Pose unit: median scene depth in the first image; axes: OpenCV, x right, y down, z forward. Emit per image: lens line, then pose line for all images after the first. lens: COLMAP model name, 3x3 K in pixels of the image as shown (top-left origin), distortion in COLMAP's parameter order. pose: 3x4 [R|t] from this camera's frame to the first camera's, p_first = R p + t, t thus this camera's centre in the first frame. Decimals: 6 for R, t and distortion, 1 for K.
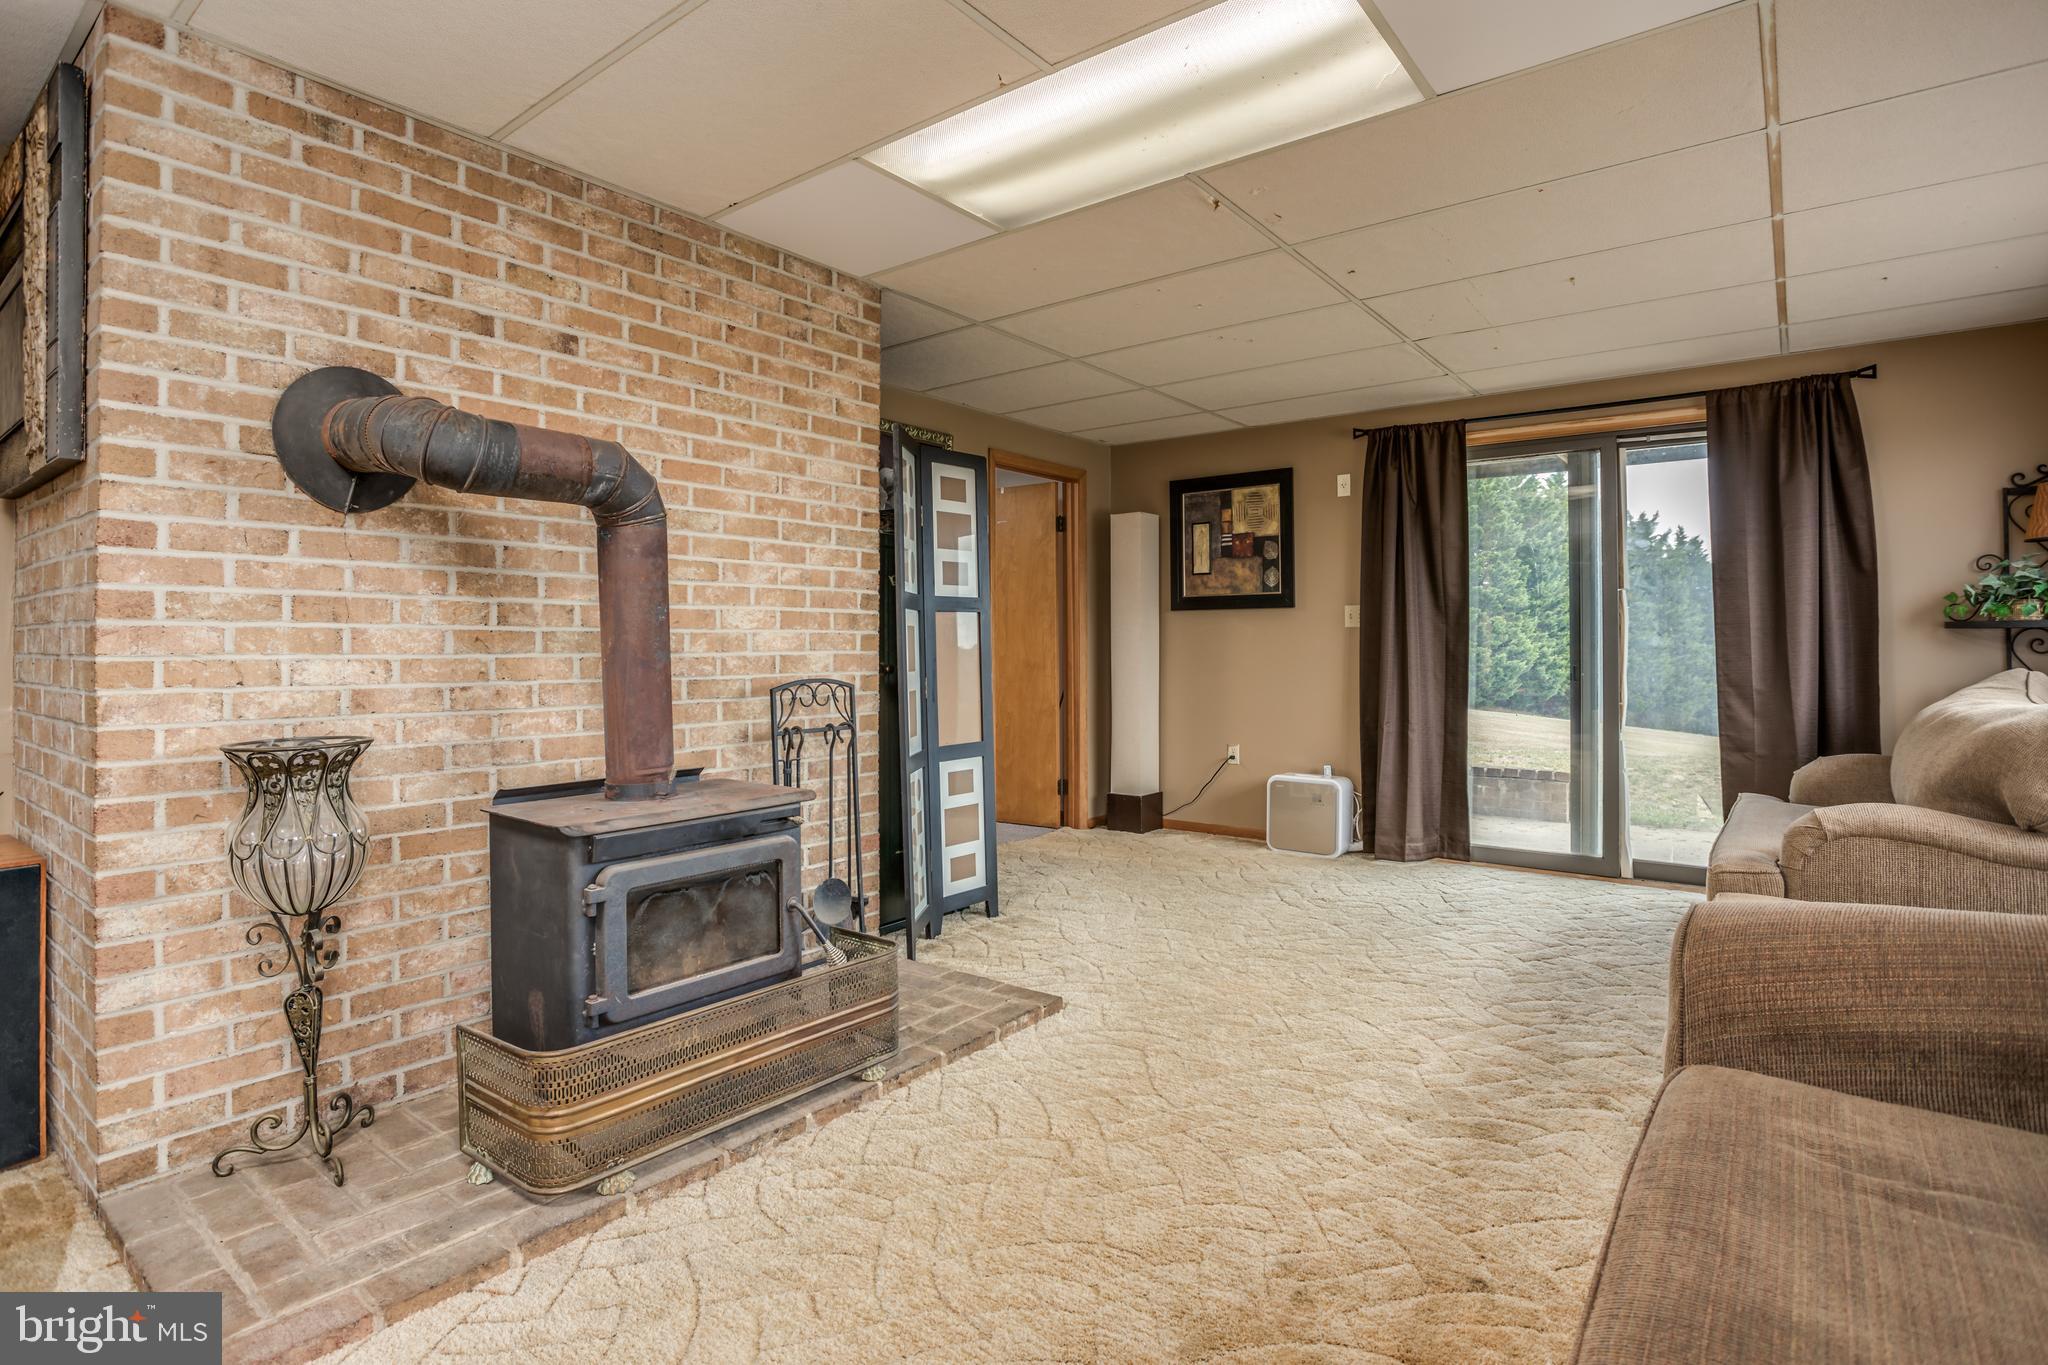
lens RADIAL K [[1025.3, 0, 1017.2], [0, 1025.3, 635.2], [0, 0, 1]] dist [-0.070001, 0.029073]
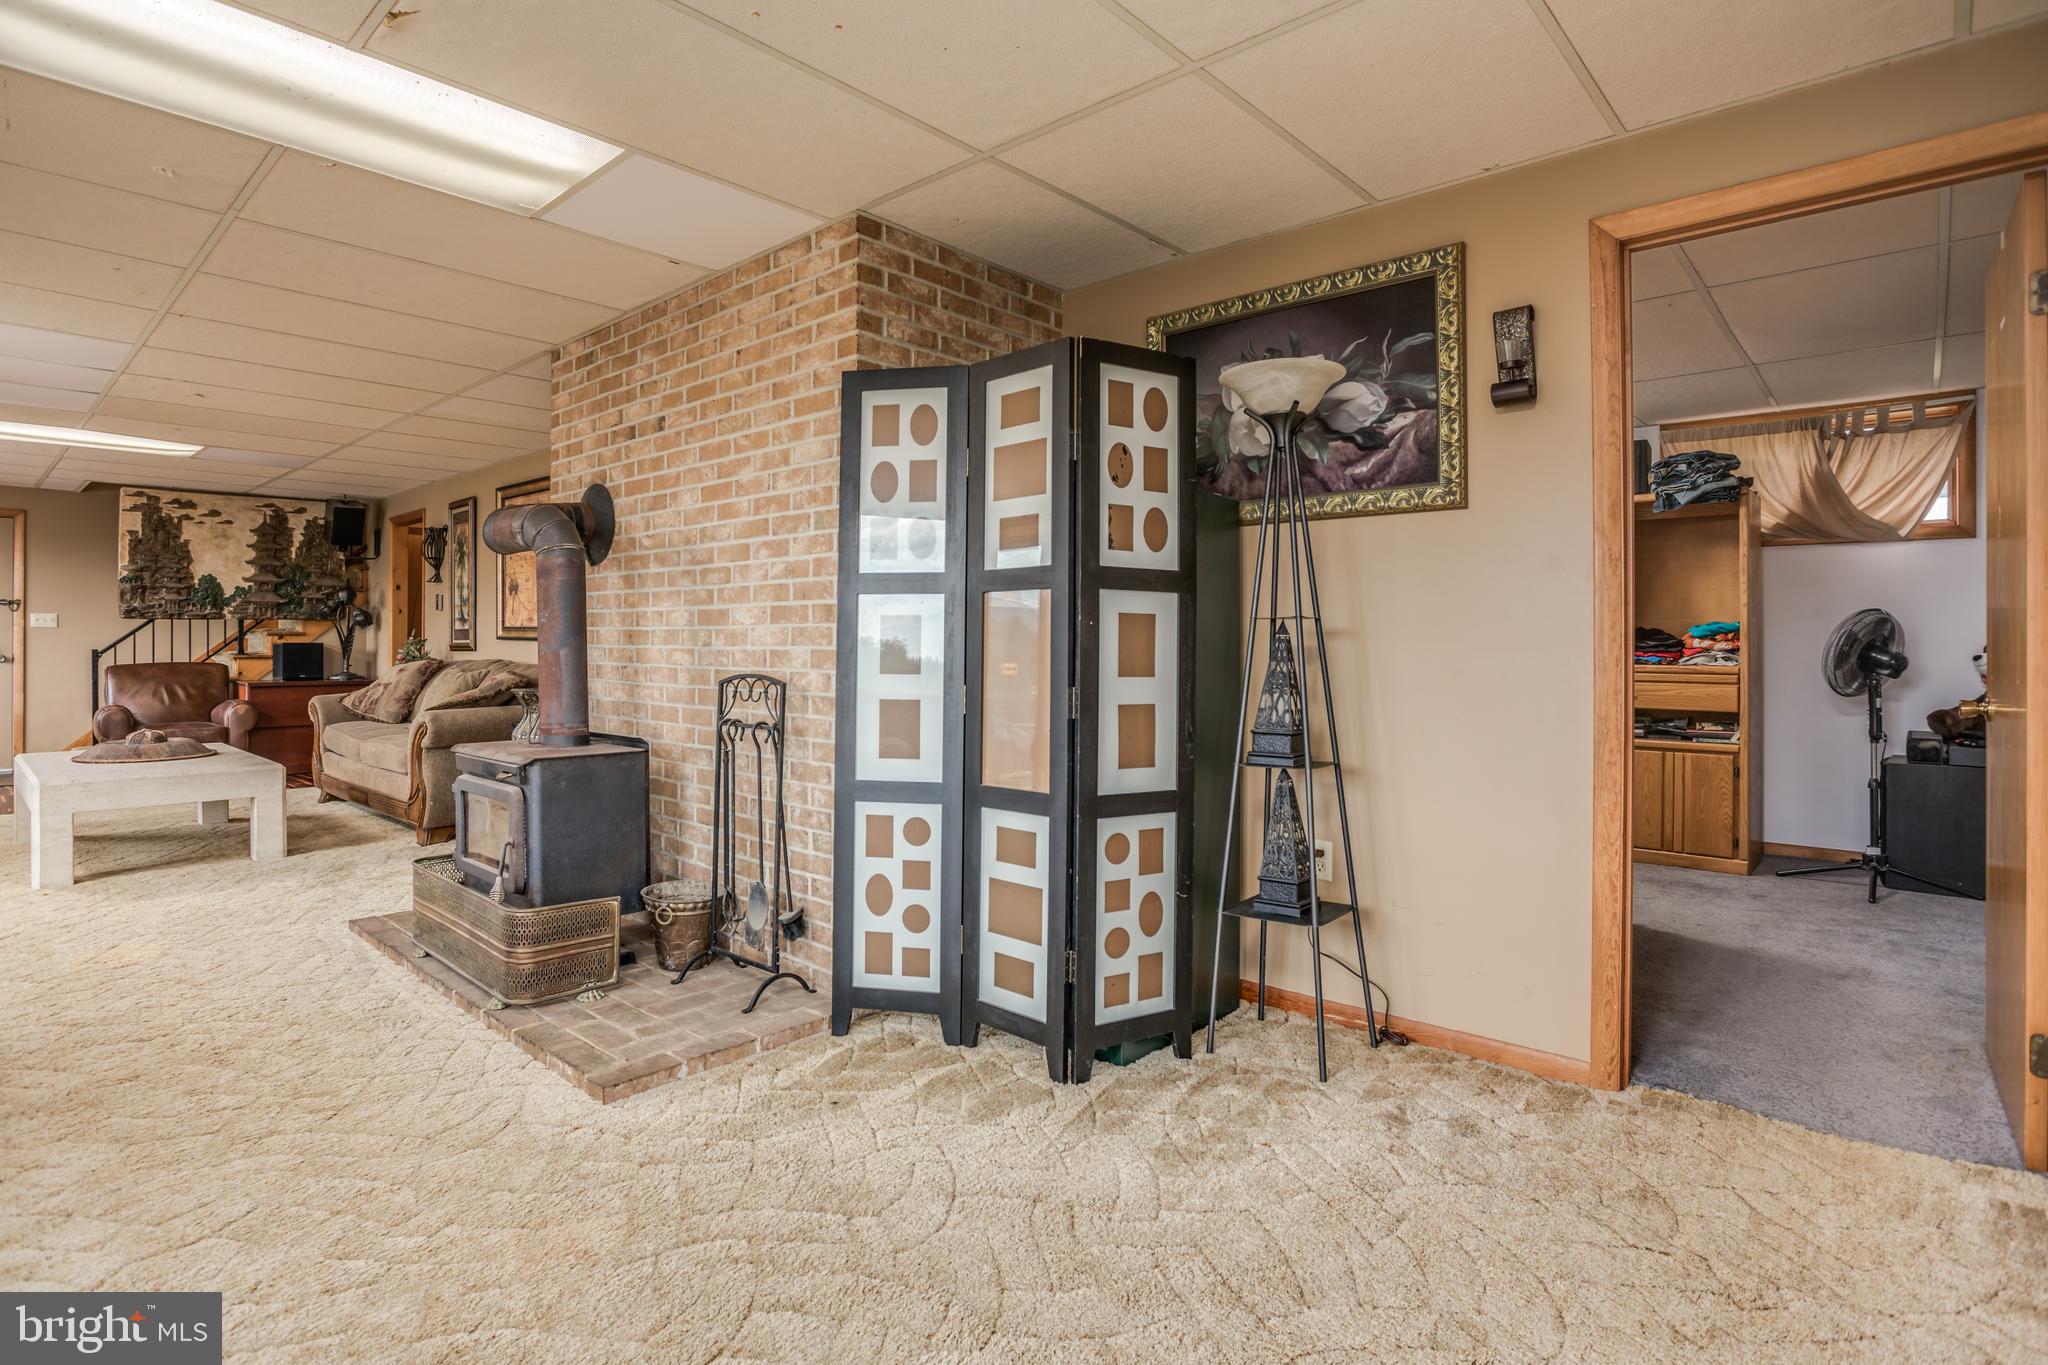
lens RADIAL K [[1025.3, 0, 1017.2], [0, 1025.3, 635.2], [0, 0, 1]] dist [-0.070001, 0.029073]
pose [[-0.066800, -0.005164, -0.997753, 0.755222], [0.007915, 0.999952, -0.005705, 0.012764], [0.997735, -0.008278, -0.066756, 1.299994]]
